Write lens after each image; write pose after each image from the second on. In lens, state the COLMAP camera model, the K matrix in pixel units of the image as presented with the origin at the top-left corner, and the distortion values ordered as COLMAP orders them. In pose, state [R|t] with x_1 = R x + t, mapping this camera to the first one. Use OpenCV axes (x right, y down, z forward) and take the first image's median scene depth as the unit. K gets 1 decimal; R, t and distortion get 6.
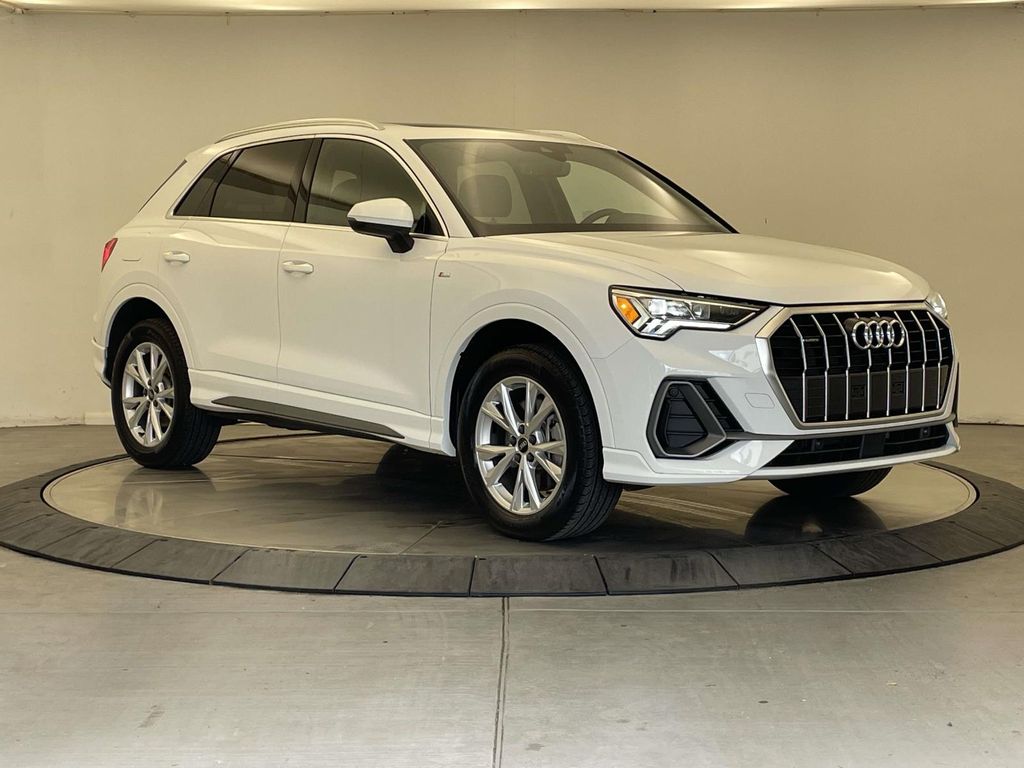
lens RADIAL K [[2208.8, 0, 514.5], [0, 2208.8, 385.9], [0, 0, 1]] dist [0.122238, 0.083786]
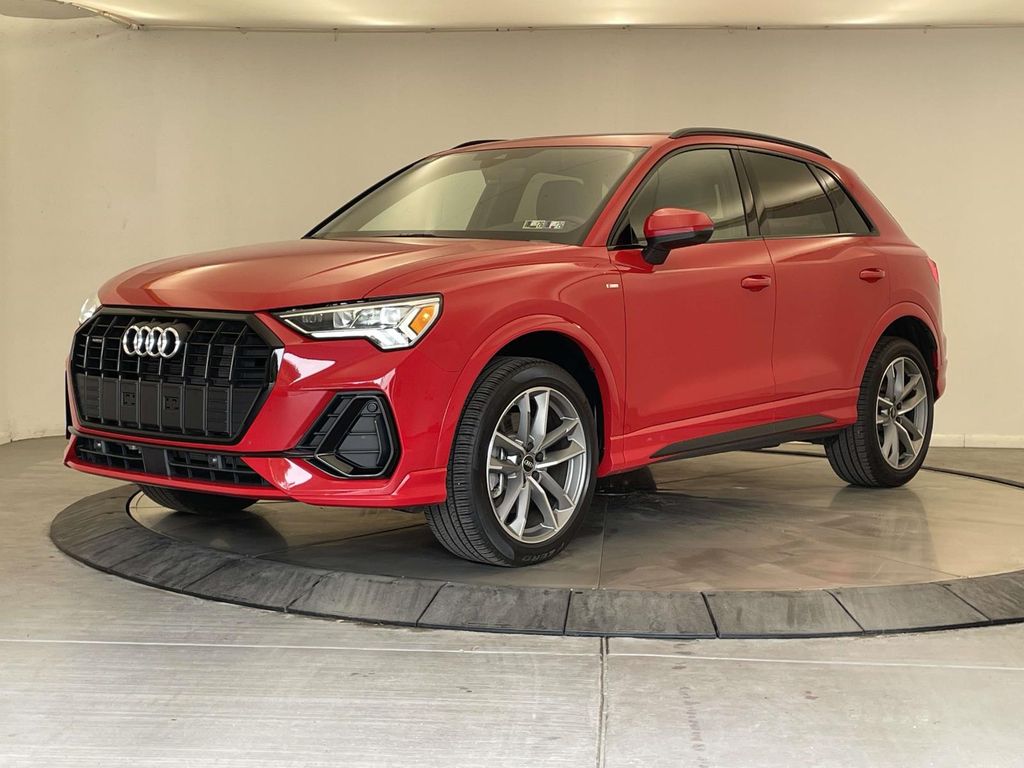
lens RADIAL K [[1812.8, 0, 475.3], [0, 1812.8, 381.6], [0, 0, 1]] dist [0.139637, -0.369441]
pose [[0.997480, 0.018242, -0.068570, -0.007377], [-0.018675, 0.999809, -0.005679, -0.004264], [0.068453, 0.006945, 0.997630, 0.248495]]
